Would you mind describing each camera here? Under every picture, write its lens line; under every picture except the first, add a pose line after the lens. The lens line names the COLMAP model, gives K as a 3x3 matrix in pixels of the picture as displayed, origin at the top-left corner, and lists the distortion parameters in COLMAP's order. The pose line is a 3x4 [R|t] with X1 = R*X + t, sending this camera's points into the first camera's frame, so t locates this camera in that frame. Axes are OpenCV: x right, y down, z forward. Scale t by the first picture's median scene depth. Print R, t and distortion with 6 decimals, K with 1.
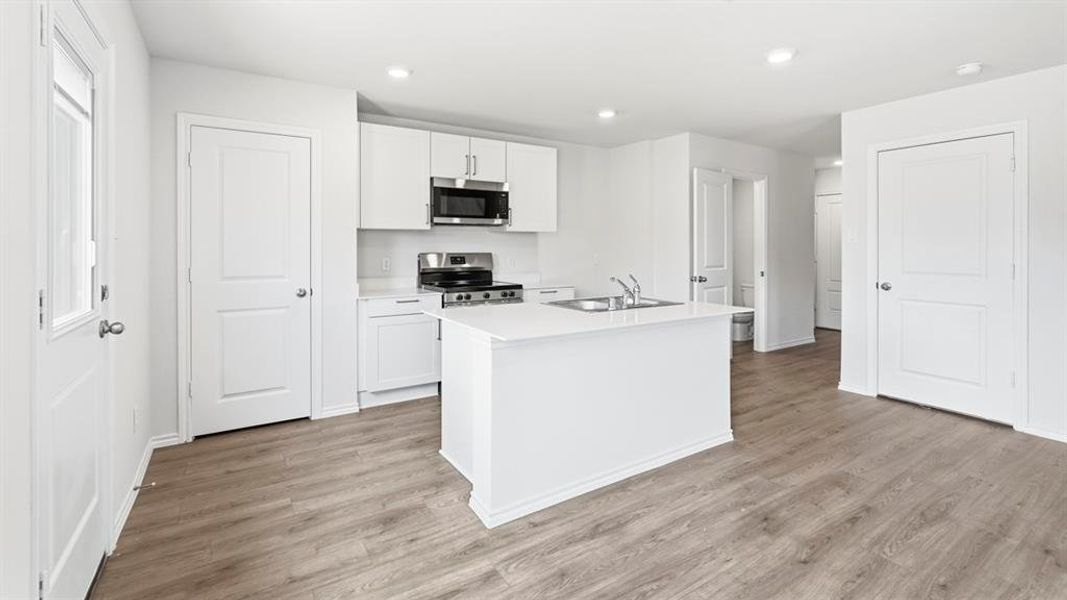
lens RADIAL K [[475.5, 0, 531.3], [0, 475.5, 246.2], [0, 0, 1]] dist [-0.003651, -0.000213]
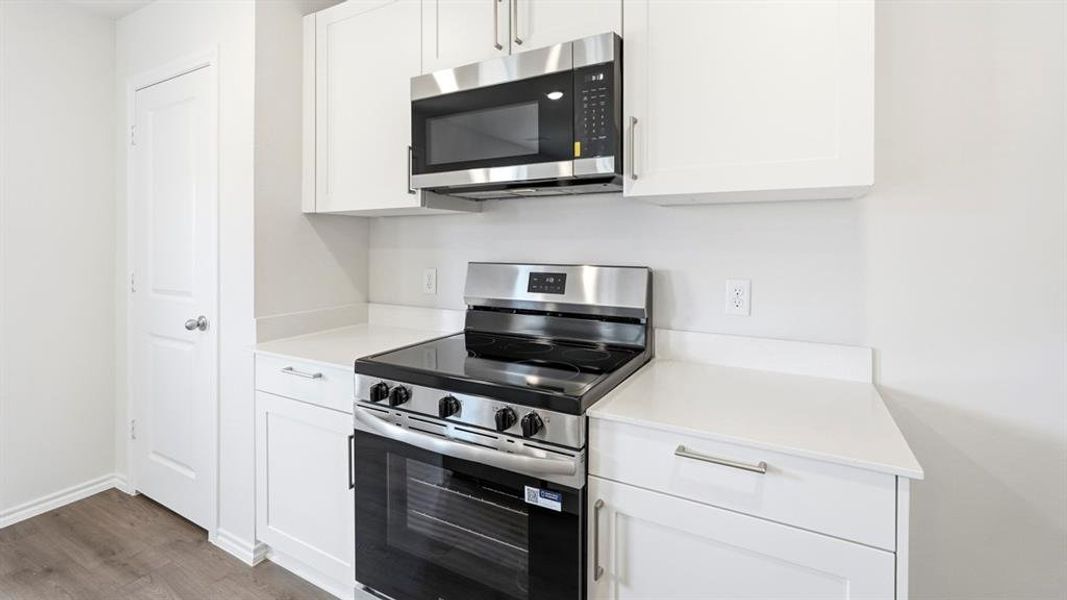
lens RADIAL K [[475.5, 0, 531.3], [0, 475.5, 246.2], [0, 0, 1]] dist [-0.003651, -0.000213]
pose [[0.467906, 0.003921, -0.883770, 0.211835], [-0.000239, 0.999991, 0.004310, -0.002490], [0.883778, -0.001806, 0.467902, 0.927281]]
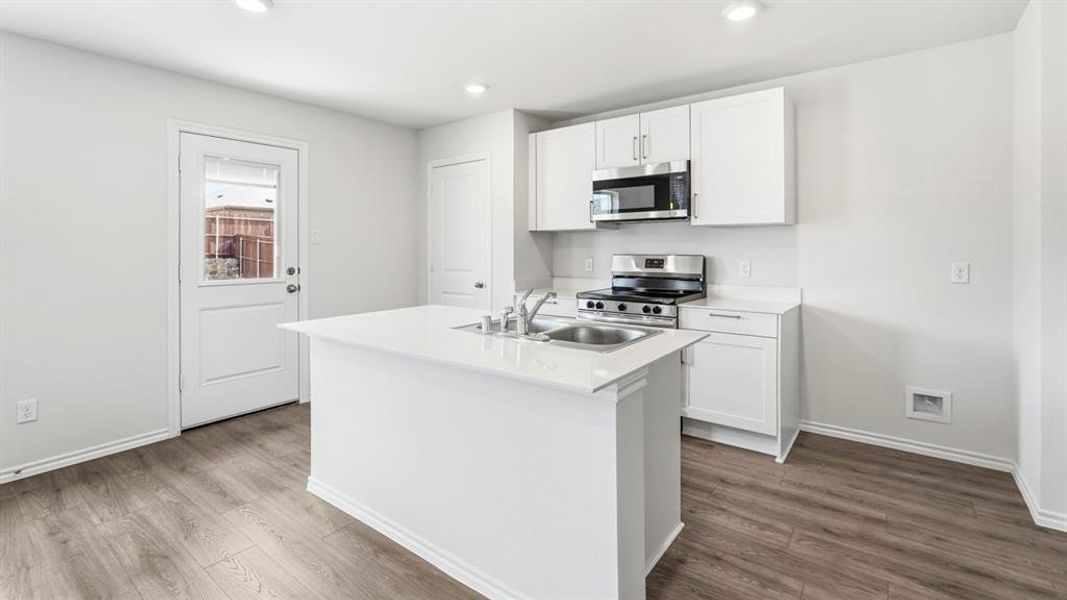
lens RADIAL K [[475.5, 0, 531.3], [0, 475.5, 246.2], [0, 0, 1]] dist [-0.003651, -0.000213]
pose [[0.337300, -0.007576, -0.941367, 0.633540], [0.002415, 0.999971, -0.007182, 0.005639], [0.941394, 0.000150, 0.337308, 0.598427]]
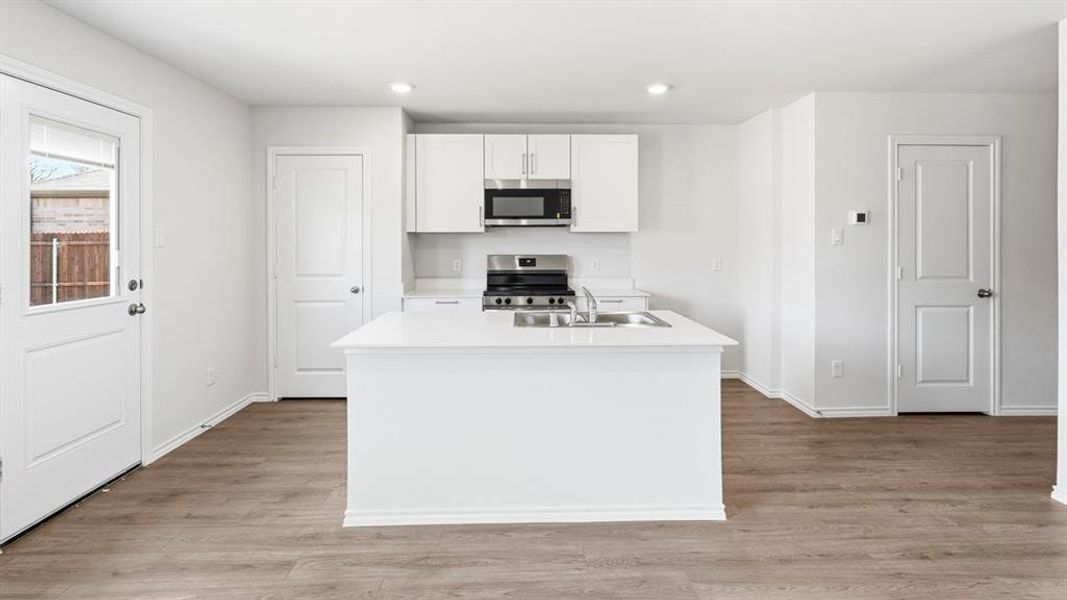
lens RADIAL K [[505.0, 0, 529.3], [0, 505.0, 242.2], [0, 0, 1]] dist [-0.001255, -0.000107]
pose [[0.853365, -0.002889, -0.521306, 0.442922], [0.002638, 0.999996, -0.001224, -0.012127], [0.521307, -0.000331, 0.853369, 0.144548]]
